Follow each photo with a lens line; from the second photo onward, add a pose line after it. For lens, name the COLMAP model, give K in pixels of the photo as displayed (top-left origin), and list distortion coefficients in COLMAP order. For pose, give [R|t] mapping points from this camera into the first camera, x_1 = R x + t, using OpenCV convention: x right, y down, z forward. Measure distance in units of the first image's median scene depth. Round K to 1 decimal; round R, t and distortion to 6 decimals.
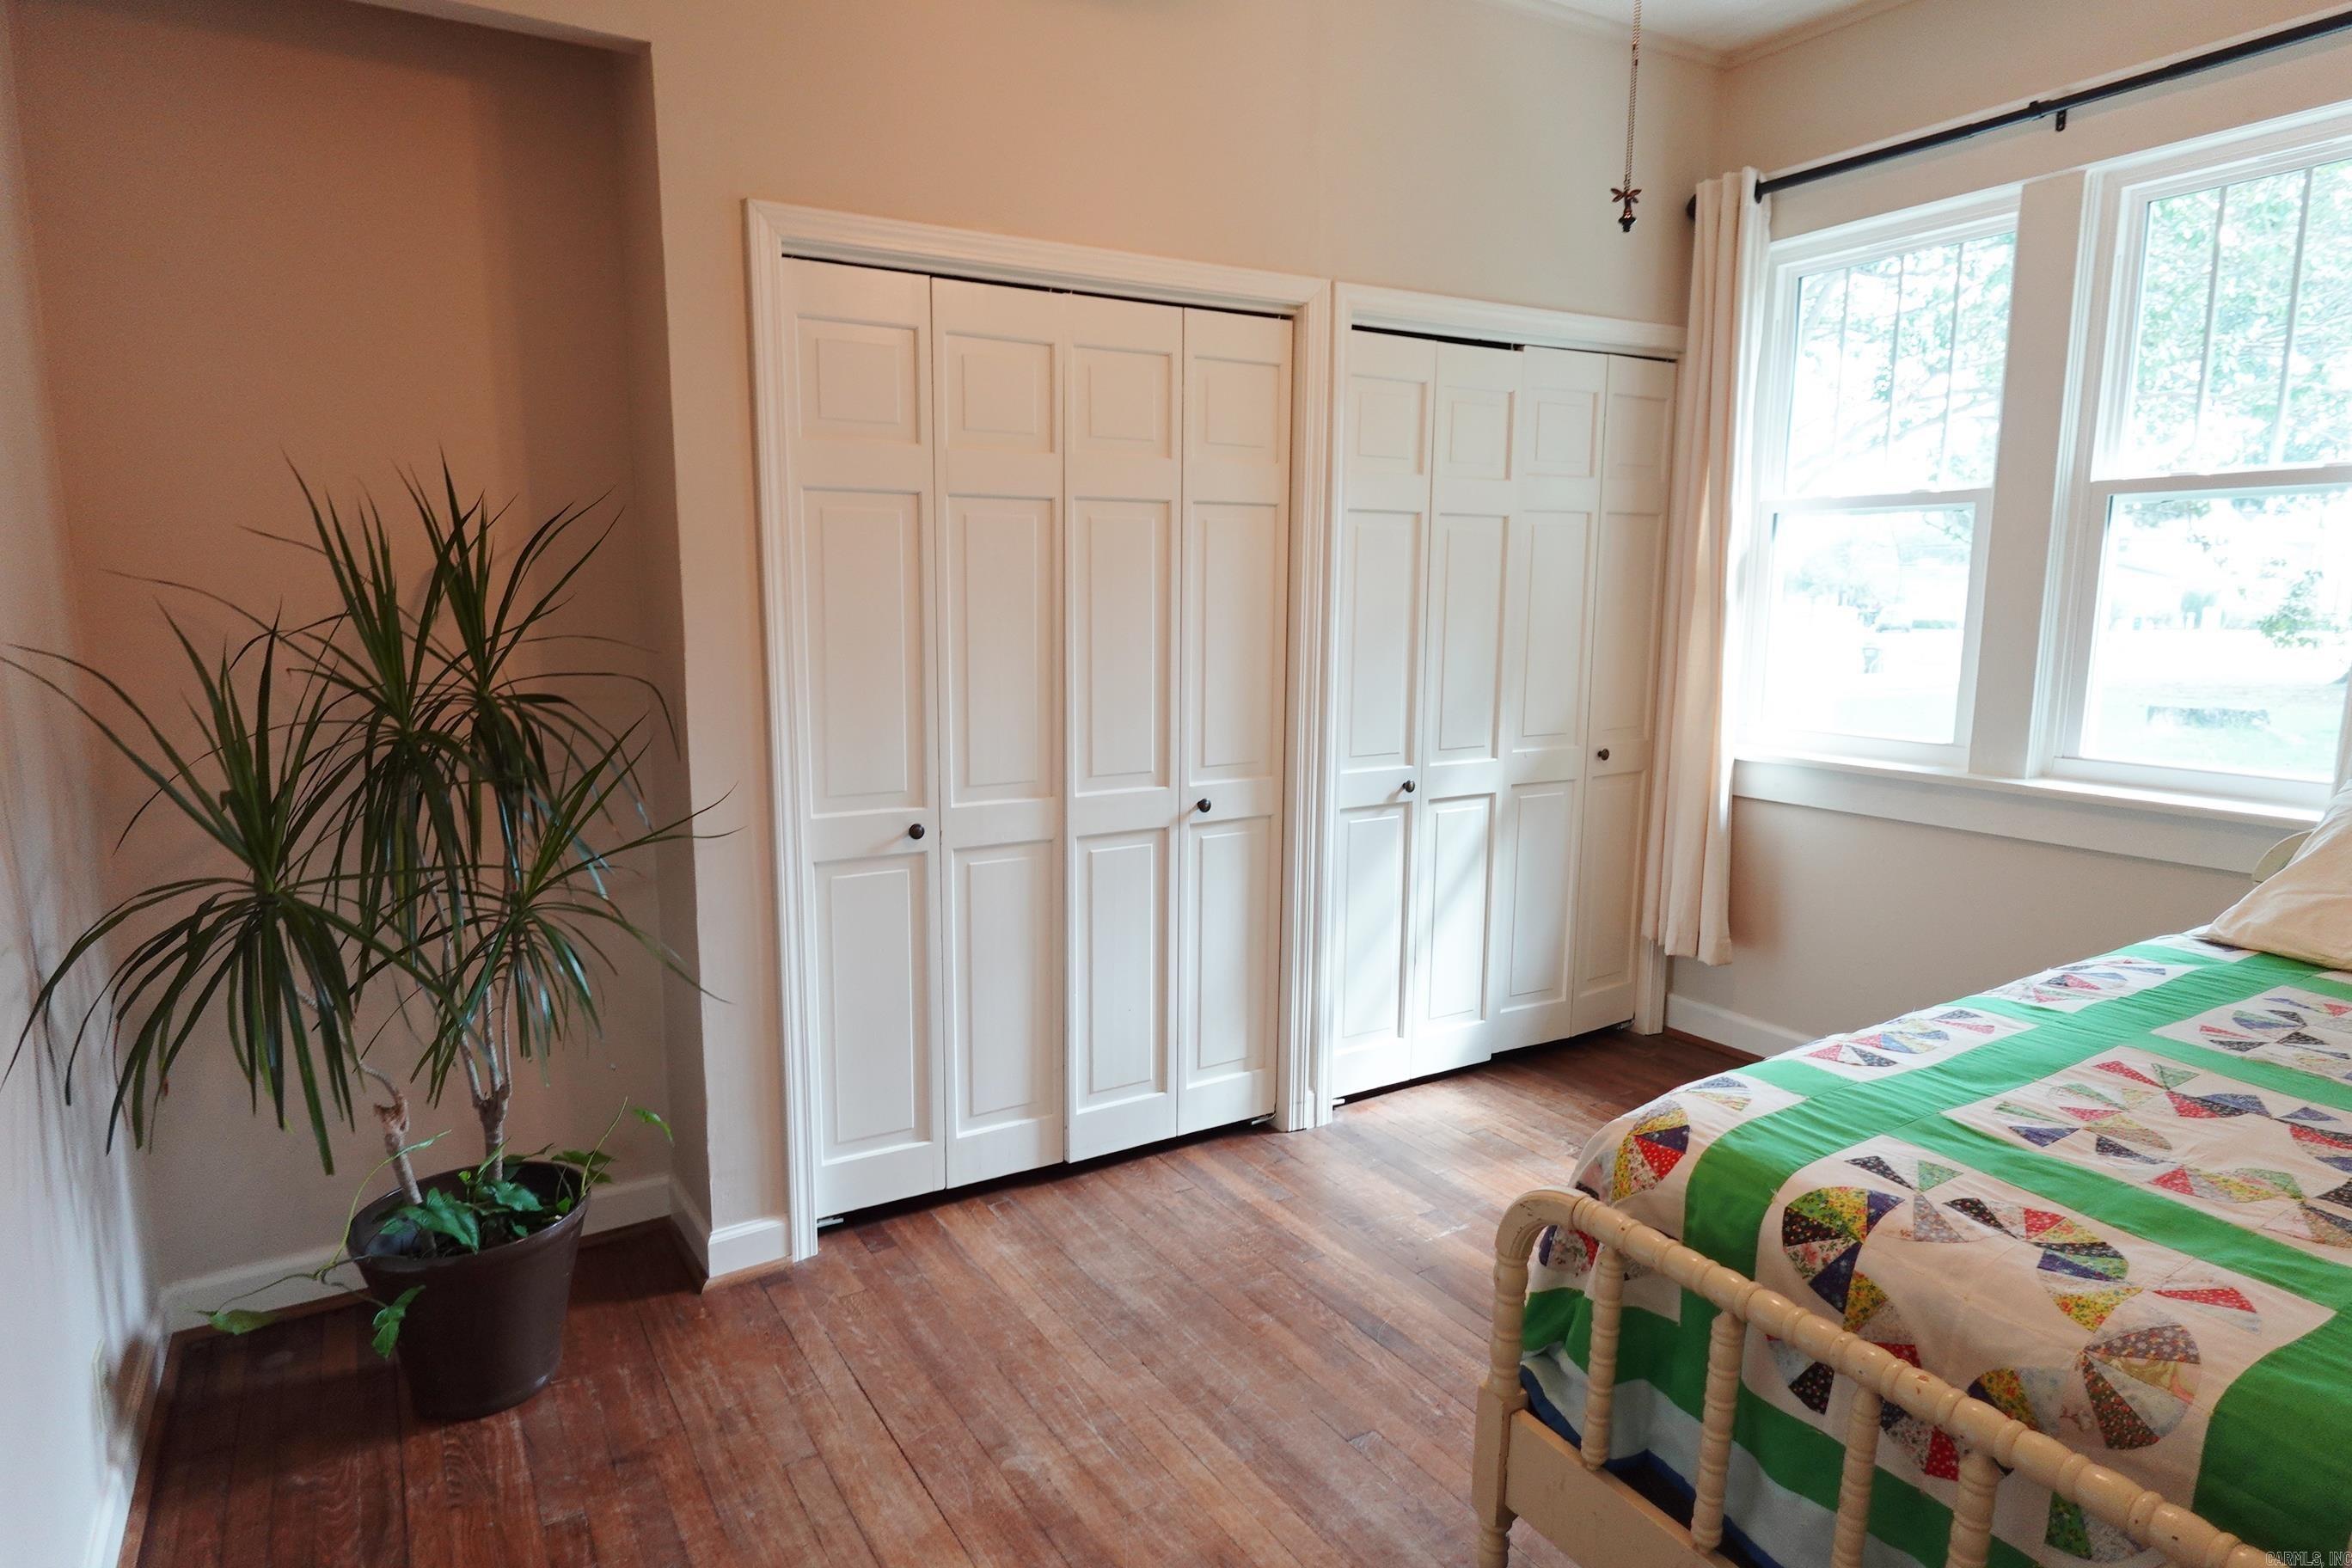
lens RADIAL K [[1320.7, 0, 1176.0], [0, 1320.7, 784.0], [0, 0, 1]] dist [0.000438, -0.000075]
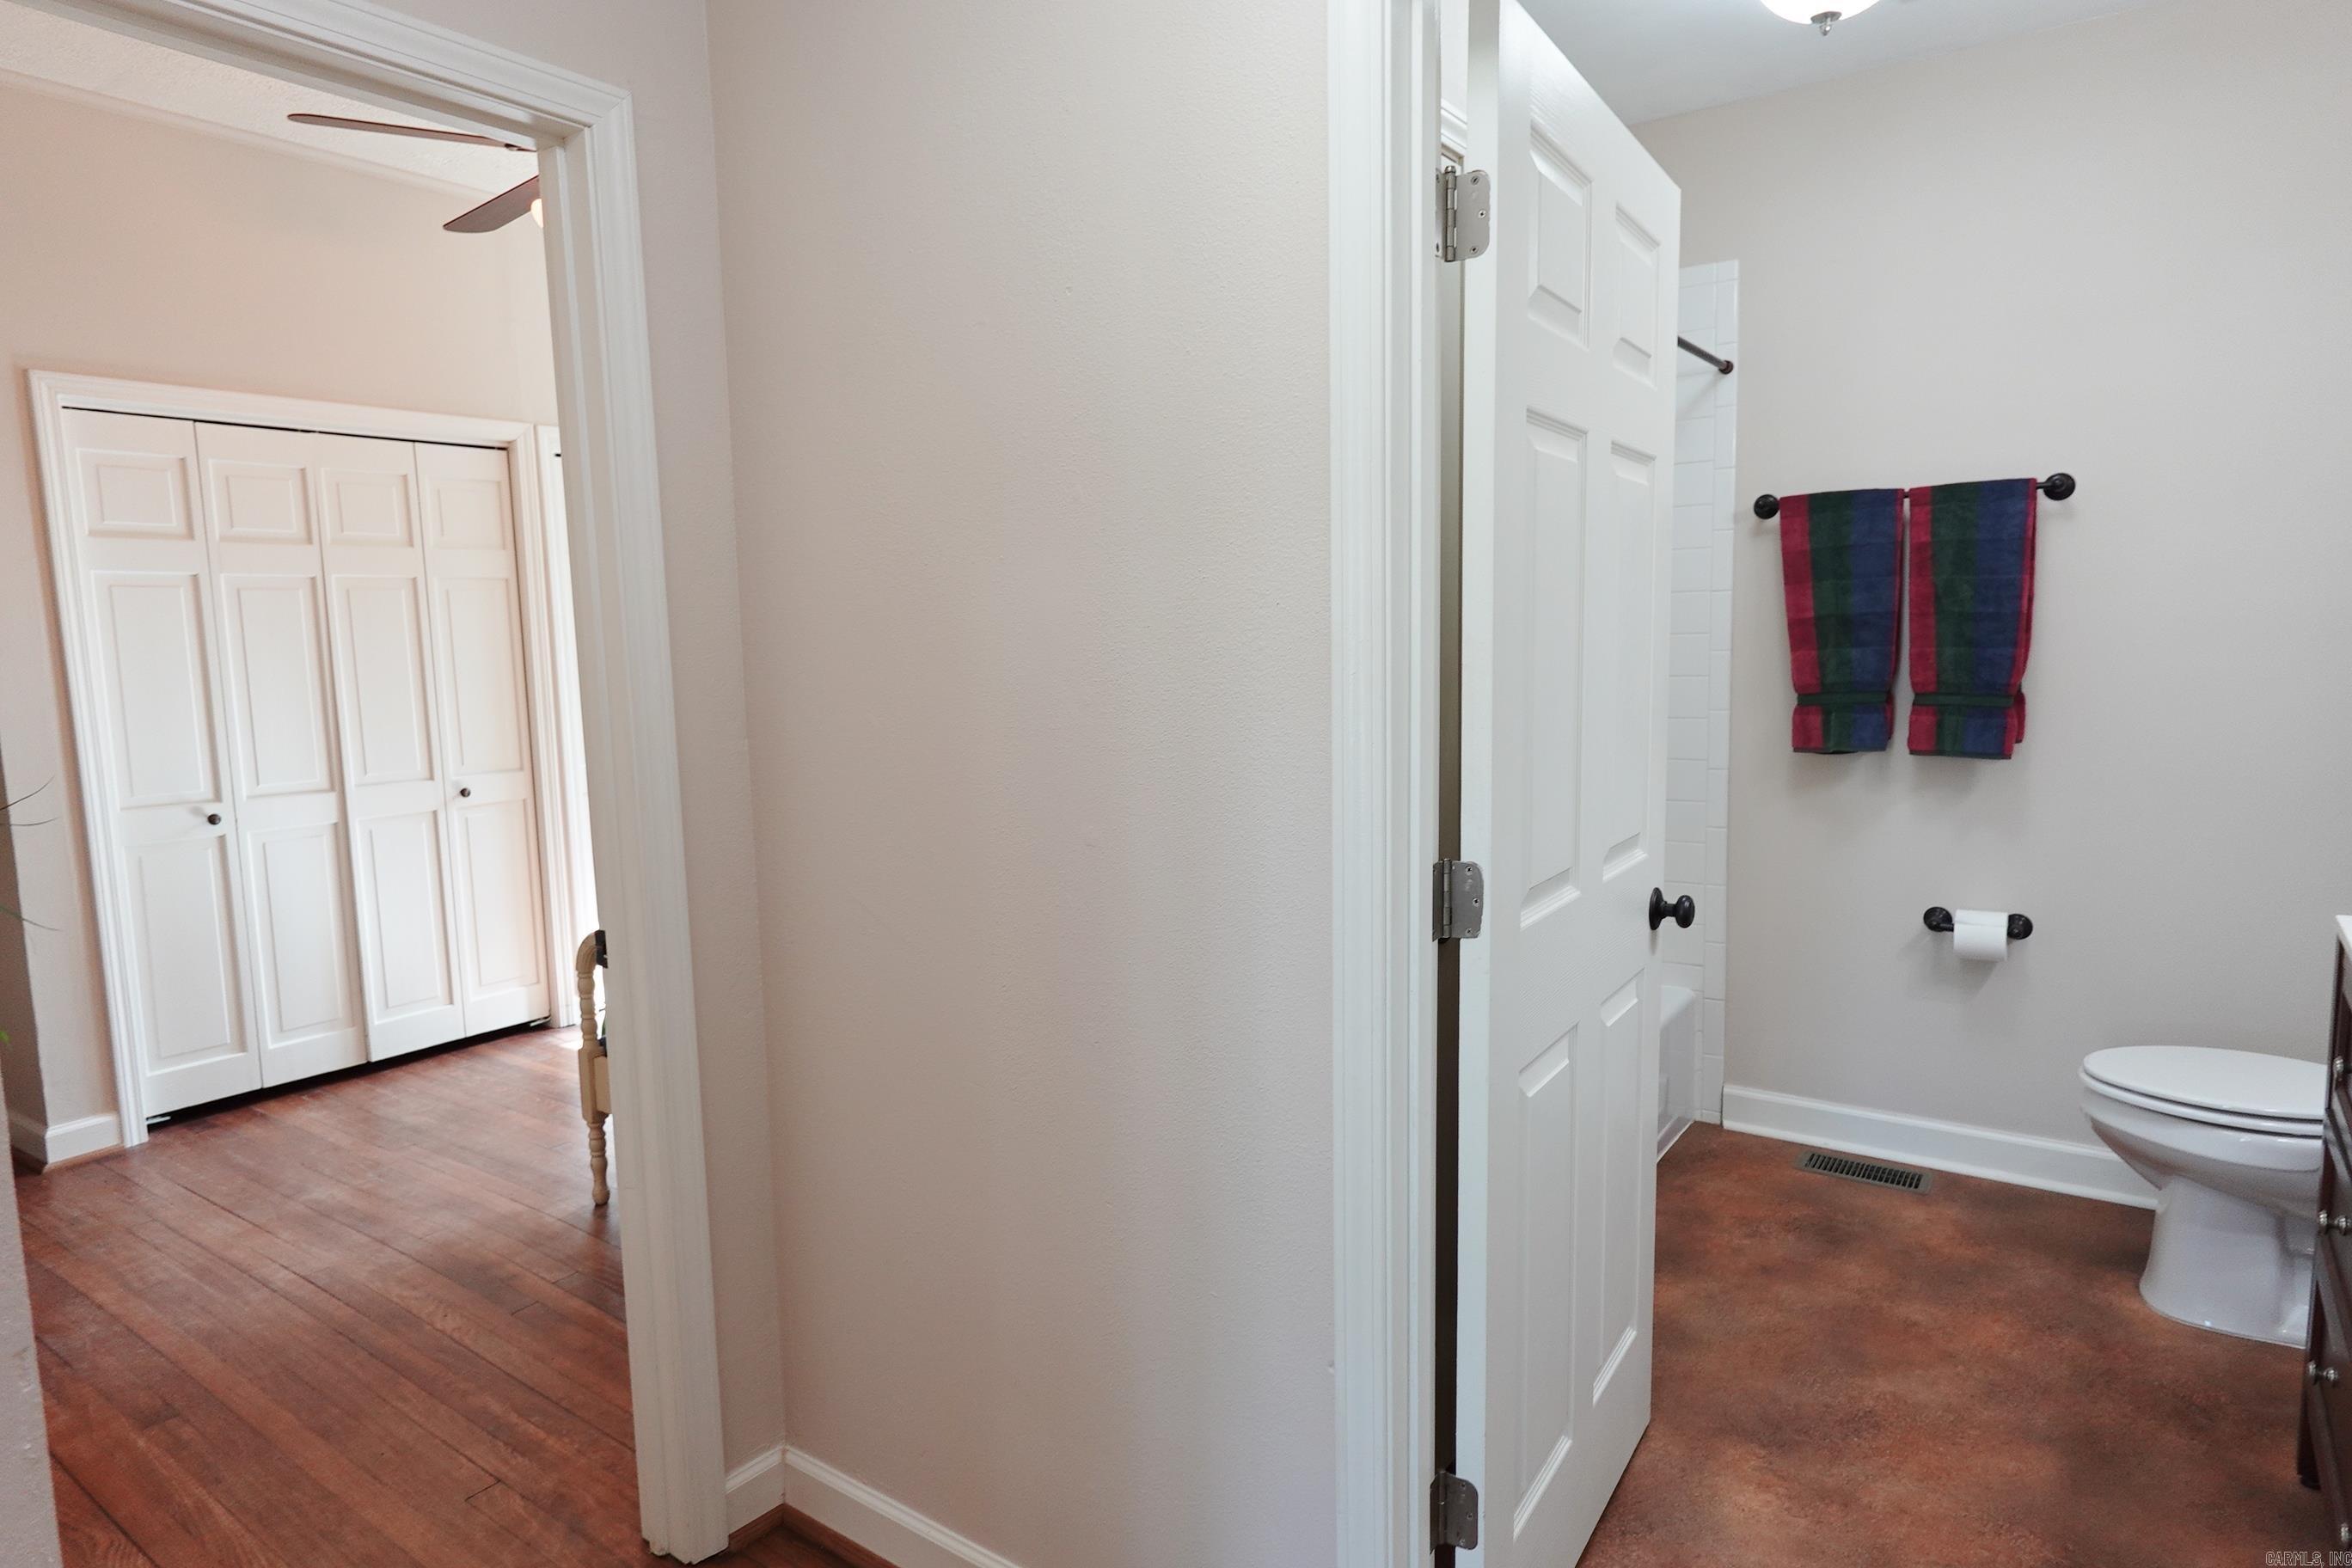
lens RADIAL K [[1320.7, 0, 1176.0], [0, 1320.7, 784.0], [0, 0, 1]] dist [0.000438, -0.000075]
pose [[0.915573, -0.076312, 0.394846, 0.177360], [0.094408, 0.995179, -0.026575, 0.128764], [-0.390914, 0.061608, 0.918363, -0.644089]]
